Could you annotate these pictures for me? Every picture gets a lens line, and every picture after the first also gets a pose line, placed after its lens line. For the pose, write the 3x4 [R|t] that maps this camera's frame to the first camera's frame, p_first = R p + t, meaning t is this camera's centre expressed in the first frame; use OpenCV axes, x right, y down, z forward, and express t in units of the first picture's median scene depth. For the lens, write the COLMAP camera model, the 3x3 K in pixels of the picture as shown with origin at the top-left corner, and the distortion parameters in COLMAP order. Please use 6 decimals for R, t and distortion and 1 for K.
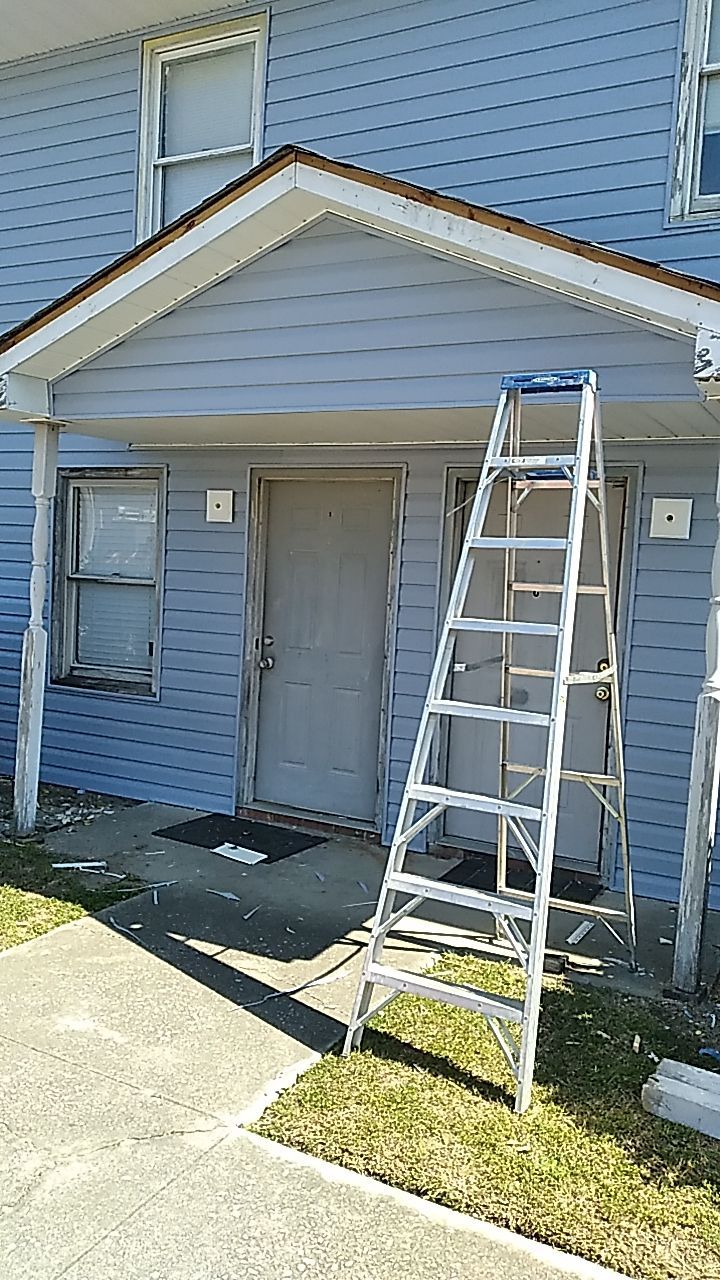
lens RADIAL K [[1006.0, 0, 357.6], [0, 1006.0, 633.7], [0, 0, 1]] dist [0.059413, -0.103064]
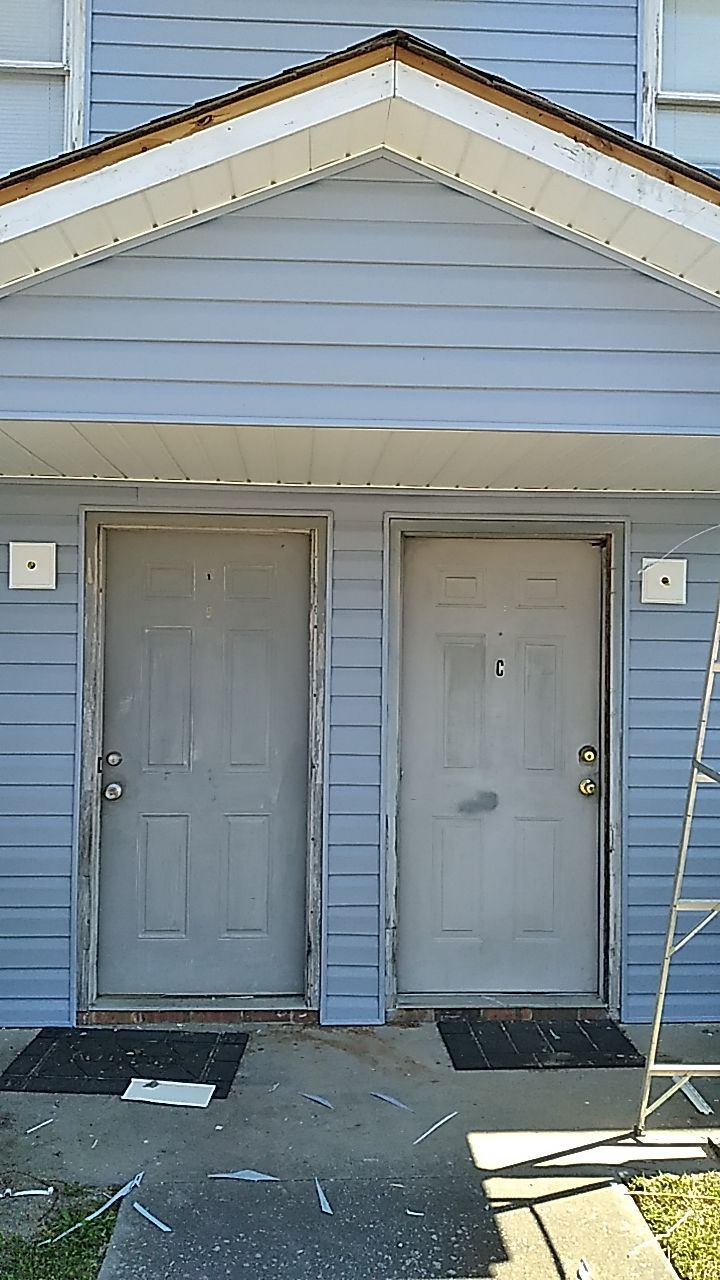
lens RADIAL K [[1006.0, 0, 357.6], [0, 1006.0, 633.7], [0, 0, 1]] dist [0.059413, -0.103064]
pose [[0.855595, -0.027424, 0.516919, -0.318255], [0.063915, 0.996551, -0.052920, -0.032637], [-0.513685, 0.078317, 0.854397, 0.327482]]
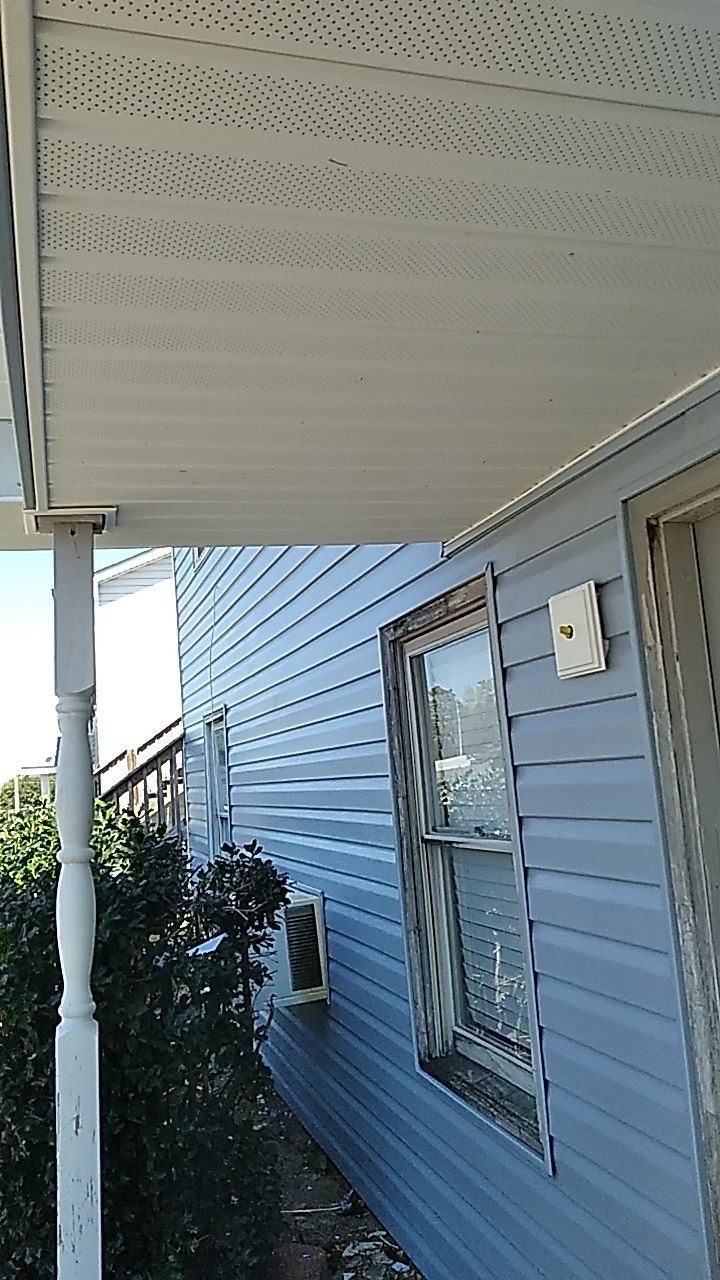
lens RADIAL K [[1006.0, 0, 357.6], [0, 1006.0, 633.7], [0, 0, 1]] dist [0.059413, -0.103064]
pose [[0.697273, -0.202575, -0.687585, 0.057020], [0.064440, 0.973067, -0.221334, -0.054565], [0.713903, 0.110022, 0.691548, 0.734344]]
